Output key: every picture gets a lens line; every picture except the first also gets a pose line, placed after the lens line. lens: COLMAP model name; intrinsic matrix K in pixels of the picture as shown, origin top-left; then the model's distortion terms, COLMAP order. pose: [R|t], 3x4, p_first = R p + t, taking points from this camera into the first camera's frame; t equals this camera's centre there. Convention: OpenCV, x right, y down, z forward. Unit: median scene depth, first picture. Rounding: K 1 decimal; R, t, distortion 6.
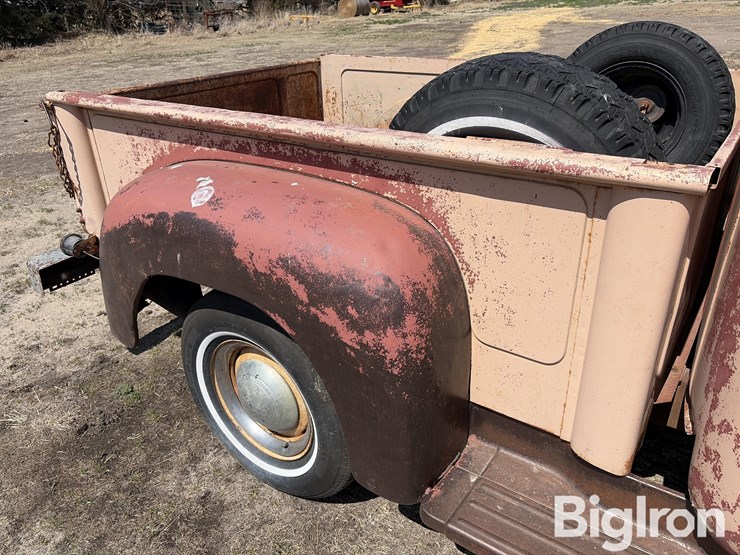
lens RADIAL K [[560.5, 0, 371.8], [0, 560.5, 282.3], [0, 0, 1]] dist [0.057819, -0.068012]
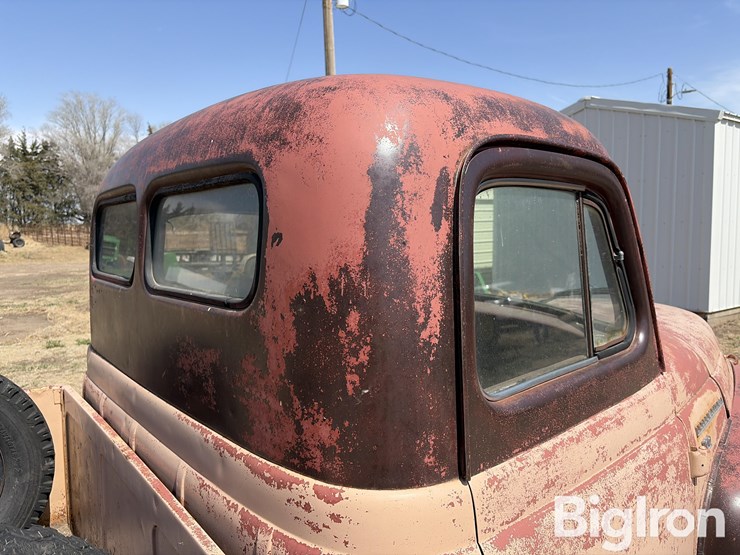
lens RADIAL K [[560.5, 0, 367.7], [0, 560.5, 278.5], [0, 0, 1]] dist [0.057819, -0.068012]
pose [[0.300208, -0.055517, 0.952257, -0.074406], [0.432172, 0.897880, -0.083899, -0.300057], [-0.850354, 0.436726, 0.293543, 0.249119]]
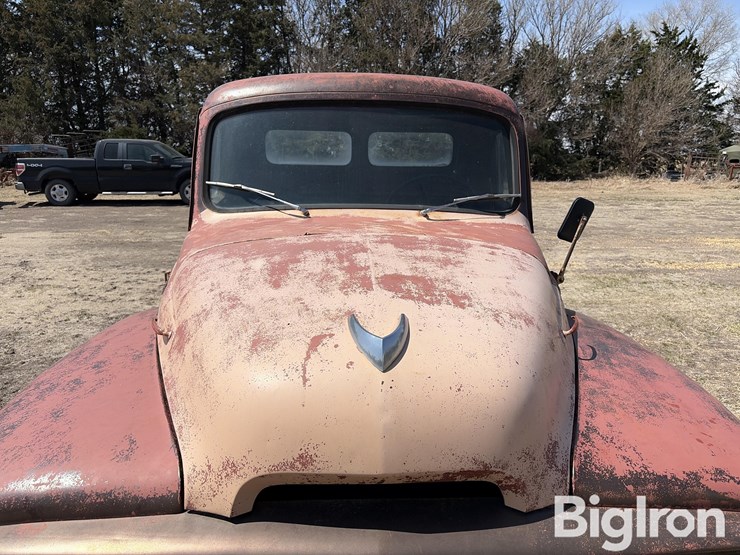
lens RADIAL K [[560.5, 0, 370.5], [0, 560.5, 278.5], [0, 0, 1]] dist [0.057819, -0.068012]
pose [[0.597417, 0.218462, -0.771601, 2.526375], [-0.388079, 0.920767, -0.039777, -0.040182], [0.701775, 0.323206, 0.634862, -0.429216]]
